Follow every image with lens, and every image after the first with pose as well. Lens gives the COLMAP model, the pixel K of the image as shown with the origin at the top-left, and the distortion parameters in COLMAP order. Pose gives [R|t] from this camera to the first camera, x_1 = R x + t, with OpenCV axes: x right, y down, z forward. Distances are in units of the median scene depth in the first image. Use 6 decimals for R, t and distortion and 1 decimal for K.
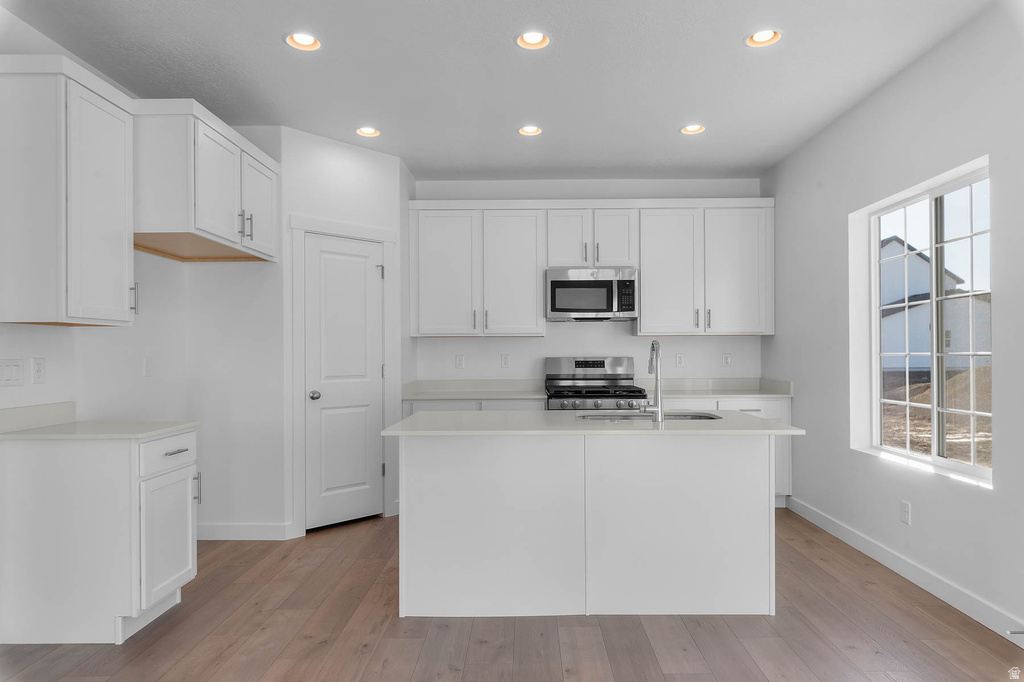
lens RADIAL K [[619.2, 0, 528.0], [0, 619.2, 353.7], [0, 0, 1]] dist [0.003422, 0.000041]
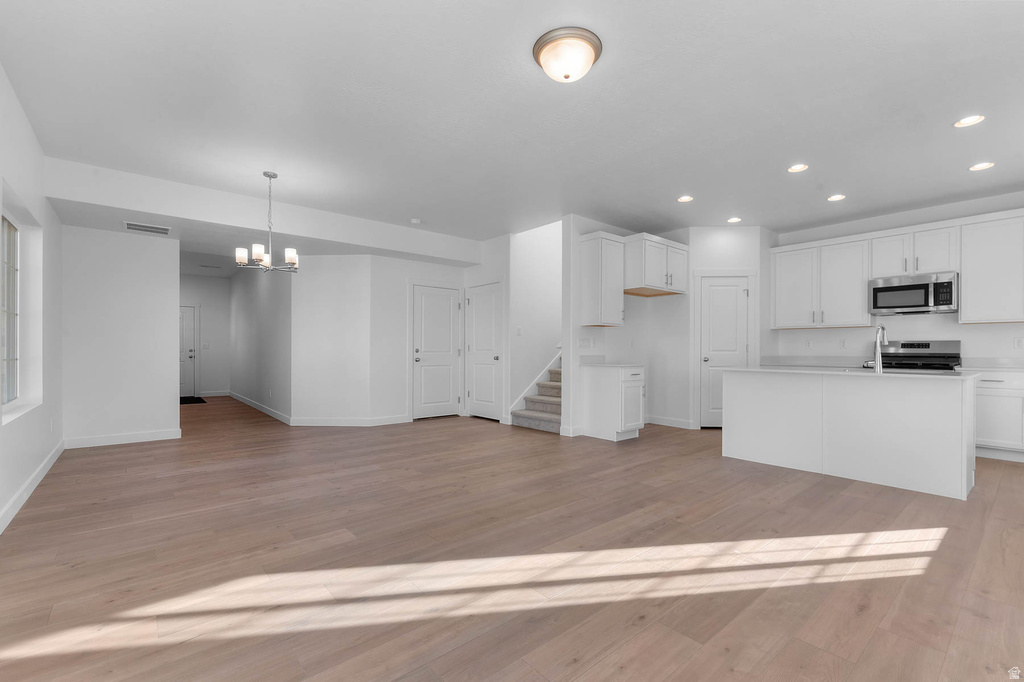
lens RADIAL K [[444.1, 0, 523.9], [0, 444.1, 350.6], [0, 0, 1]] dist [-0.000126, -0.000131]
pose [[0.657734, 0.007569, -0.753212, 0.285038], [-0.007748, 0.999965, 0.003283, 0.032976], [0.753211, 0.003676, 0.657769, -0.308239]]
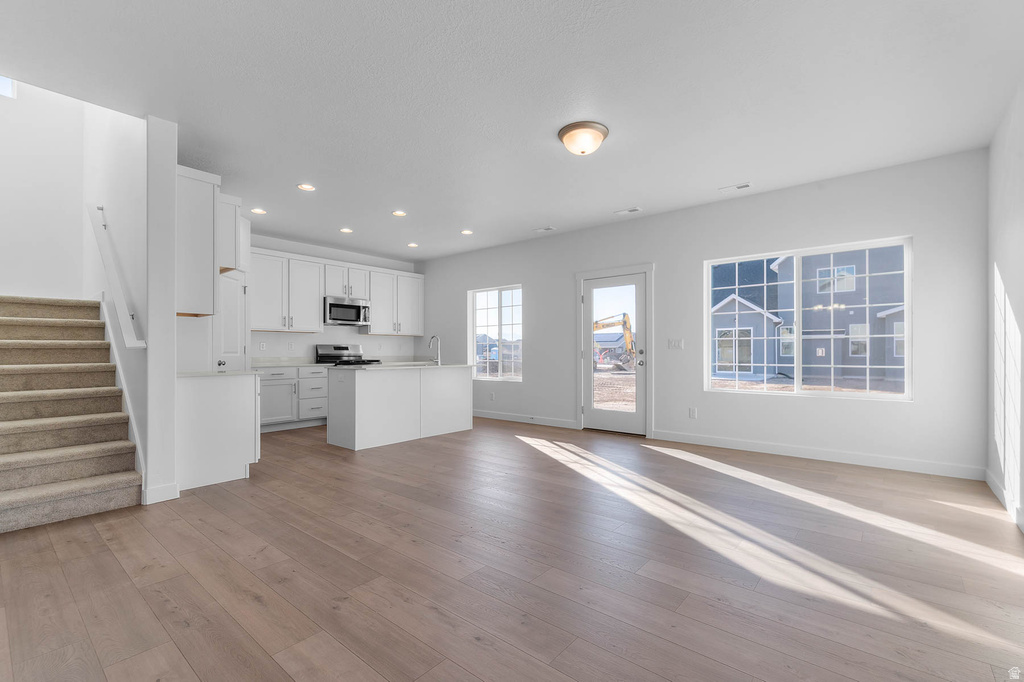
lens RADIAL K [[444.1, 0, 523.9], [0, 444.1, 350.6], [0, 0, 1]] dist [-0.000126, -0.000131]
pose [[0.637099, 0.005639, 0.770761, -0.621268], [0.002213, 0.999956, -0.009146, 0.039260], [-0.770779, 0.007533, 0.637059, -0.309148]]
